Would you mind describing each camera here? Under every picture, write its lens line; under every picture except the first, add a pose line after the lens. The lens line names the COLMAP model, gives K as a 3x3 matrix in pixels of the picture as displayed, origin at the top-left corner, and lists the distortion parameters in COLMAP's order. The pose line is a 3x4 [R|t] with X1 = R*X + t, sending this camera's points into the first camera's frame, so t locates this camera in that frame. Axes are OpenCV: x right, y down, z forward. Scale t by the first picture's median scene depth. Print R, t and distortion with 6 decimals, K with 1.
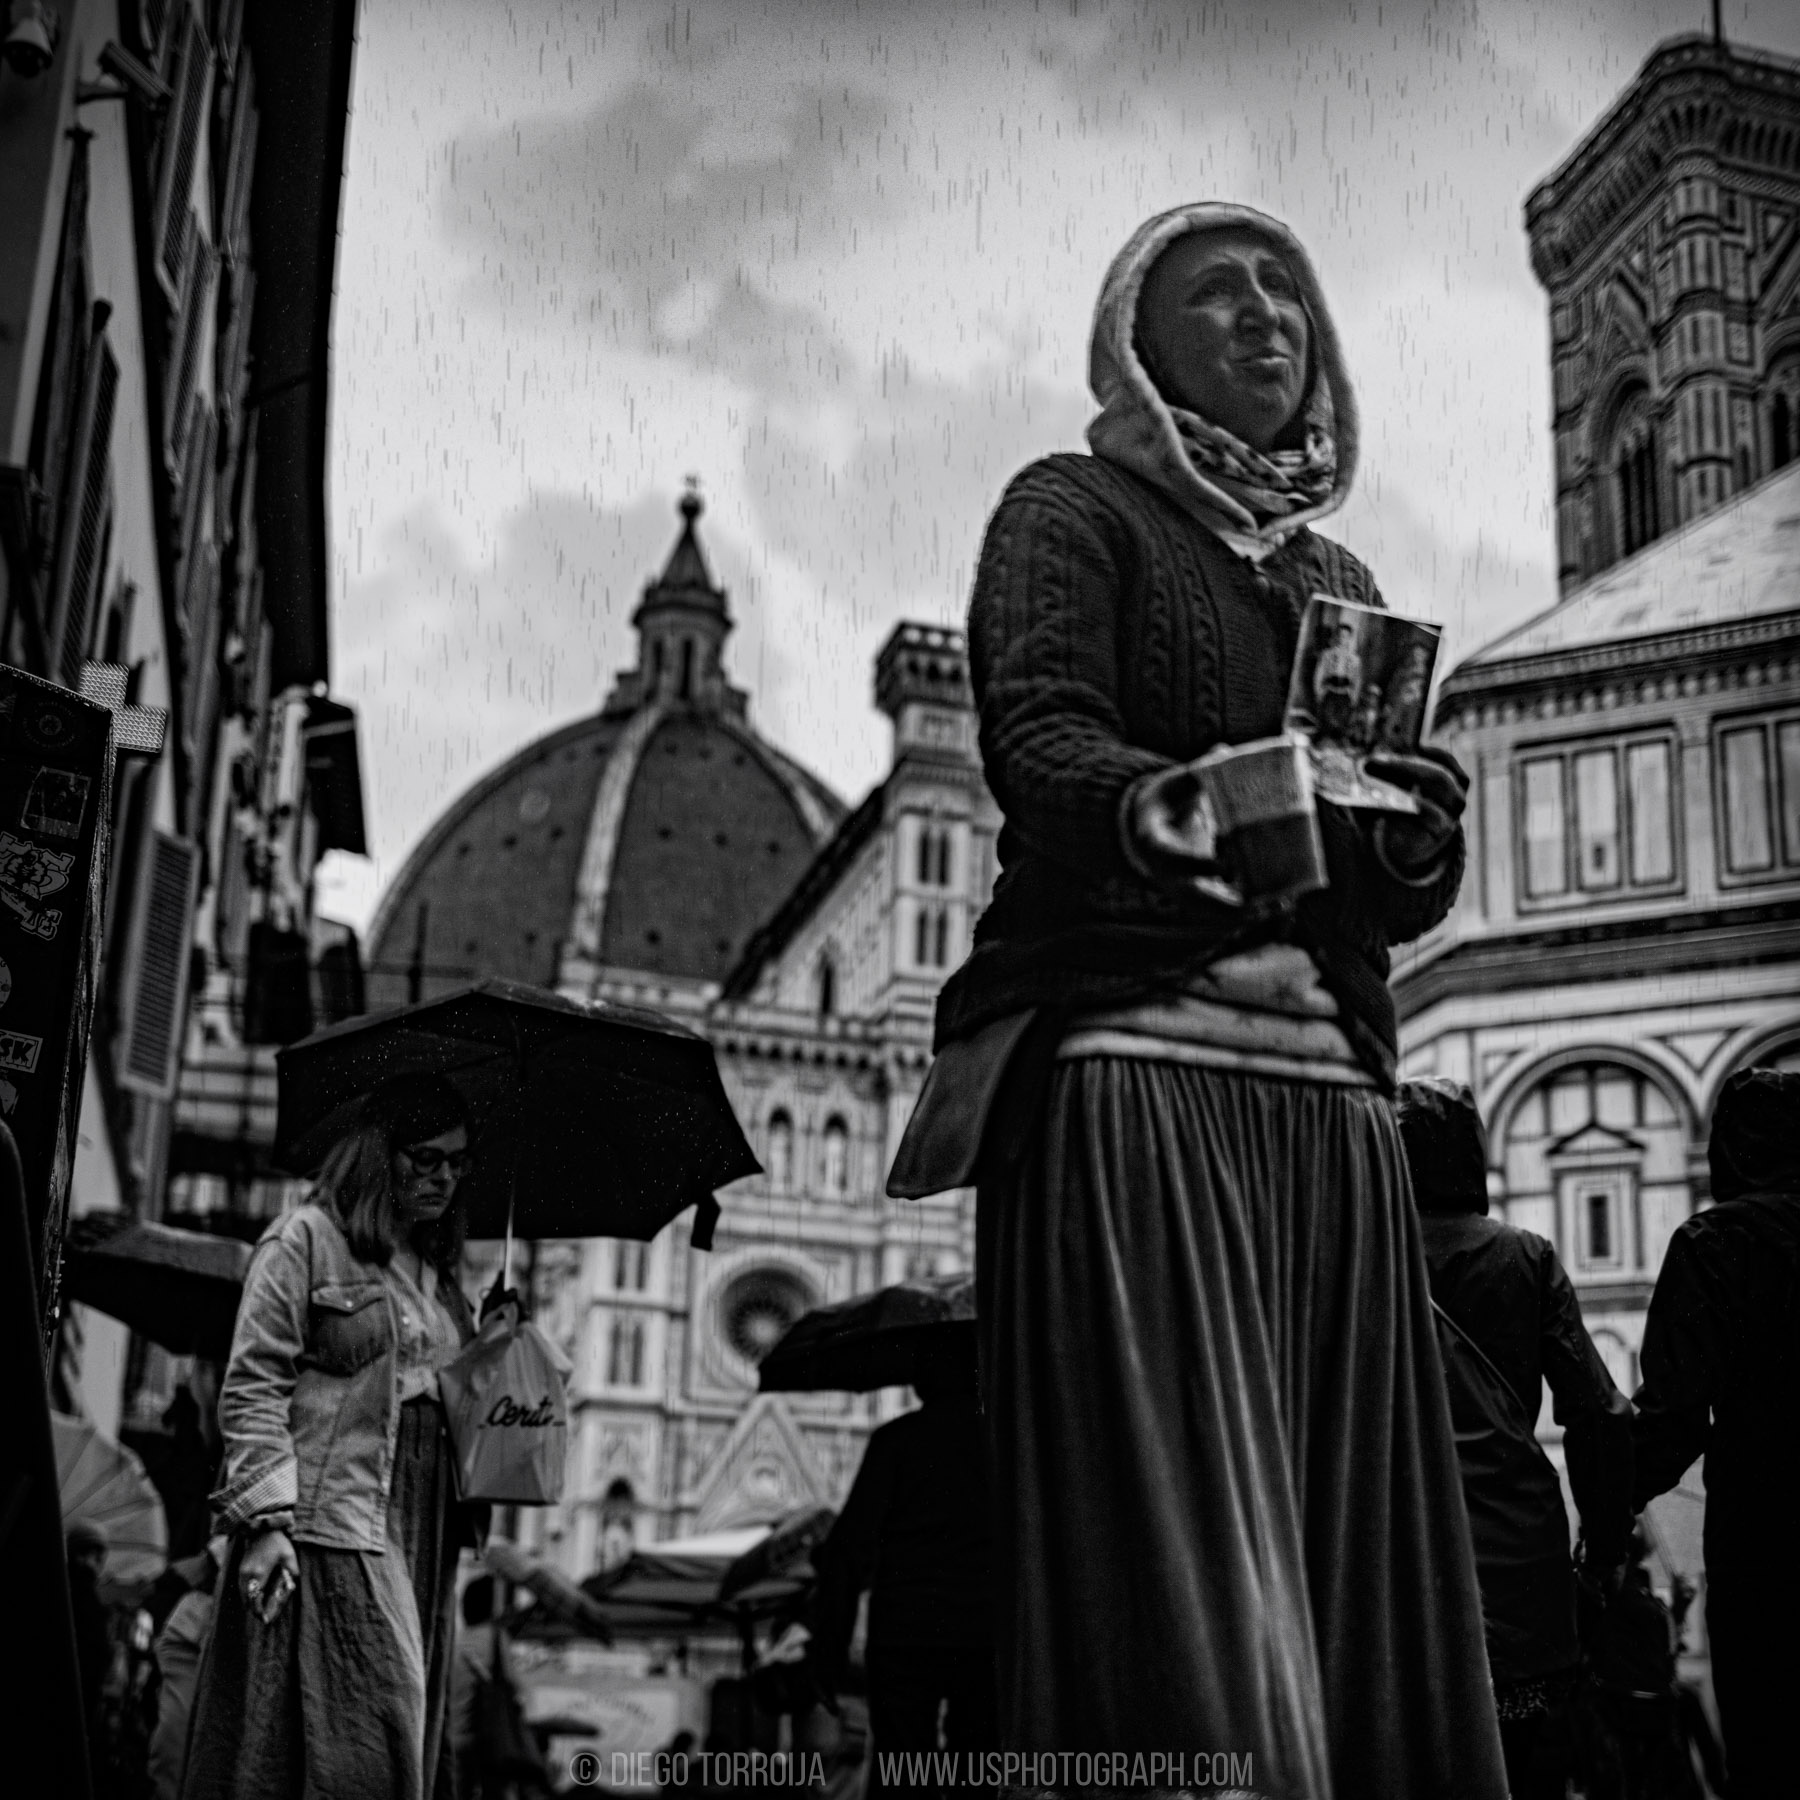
lens RADIAL K [[3002.2, 0, 900.0], [0, 3002.2, 900.0], [0, 0, 1]] dist [0.026468, 0.139849]
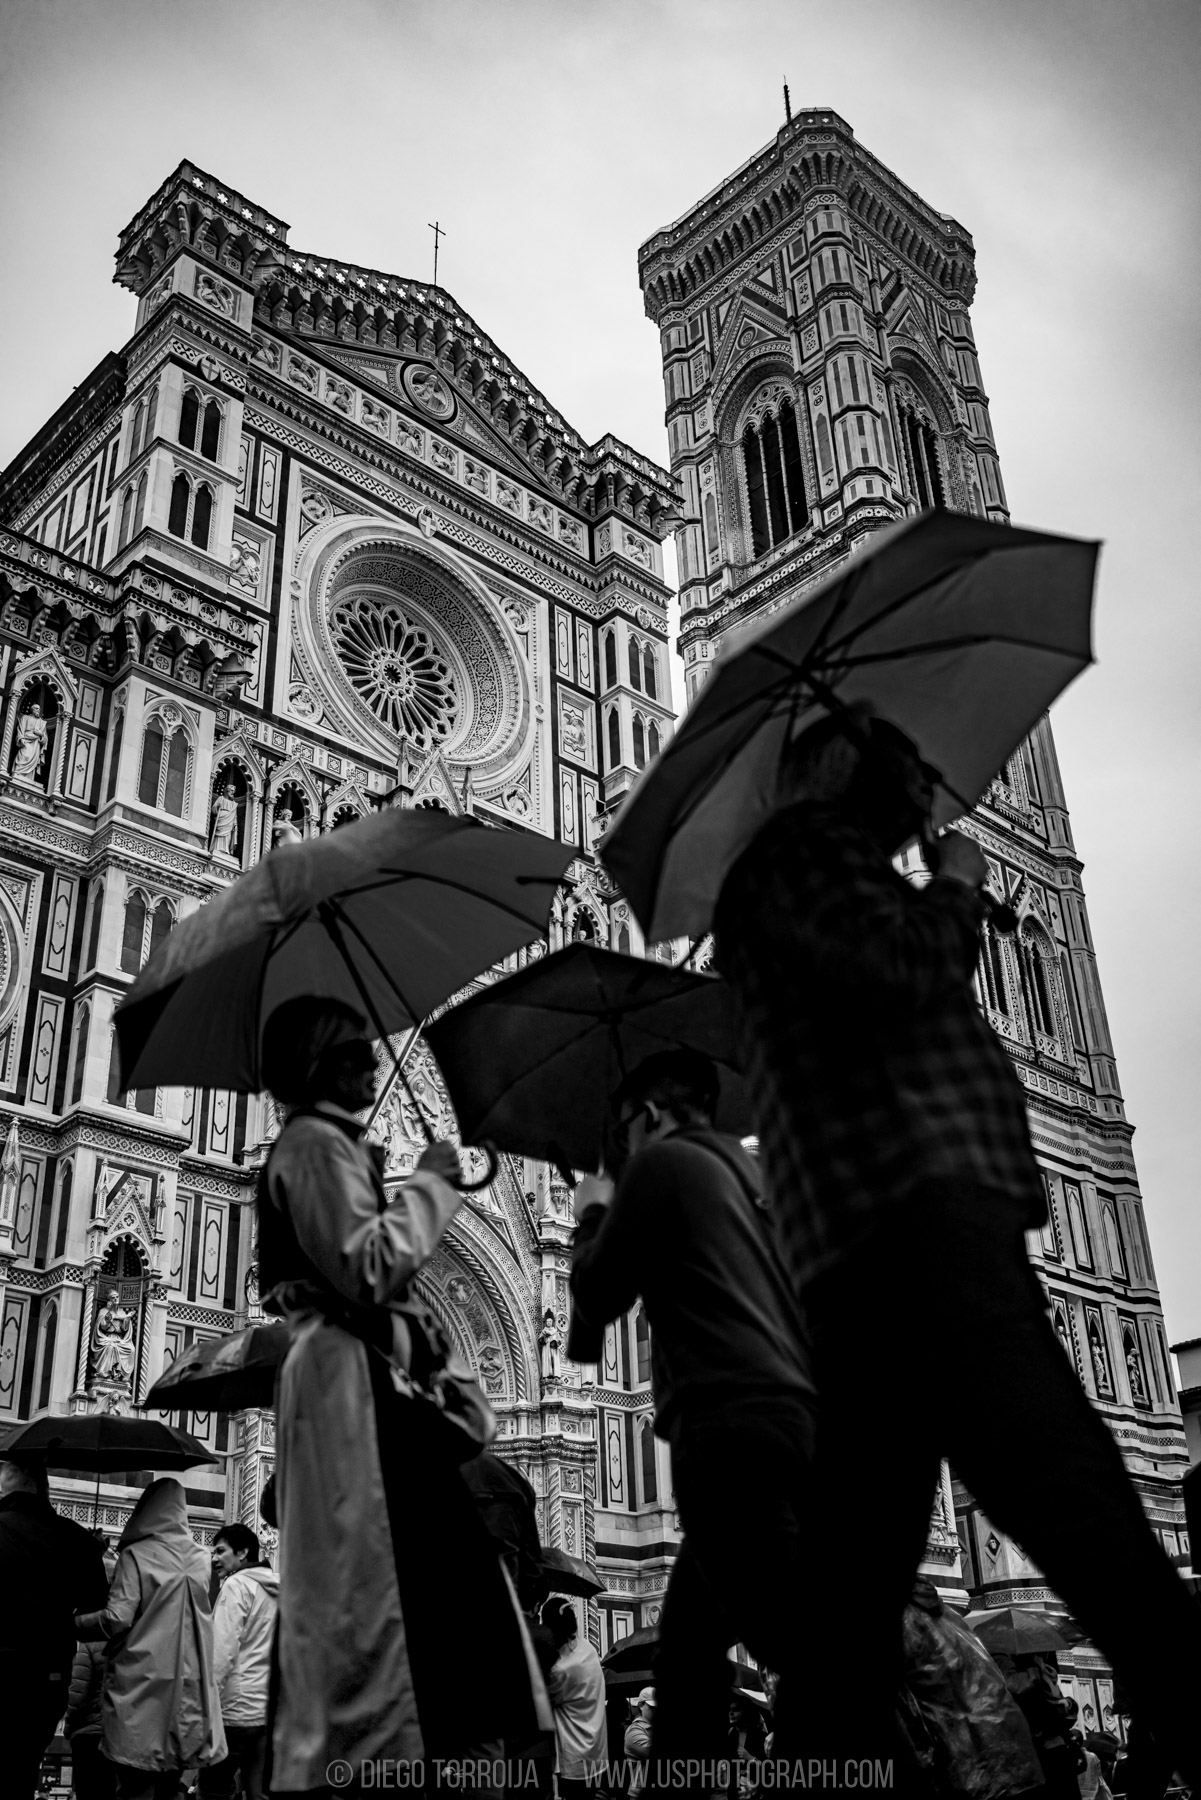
lens RADIAL K [[1826.7, 0, 600.5], [0, 1826.7, 900.0], [0, 0, 1]] dist [-0.083400, -0.002284]
pose [[0.885270, 0.162724, 0.435682, -0.066507], [-0.076880, 0.975107, -0.207981, 0.161594], [-0.458680, 0.150624, 0.875743, 0.486886]]
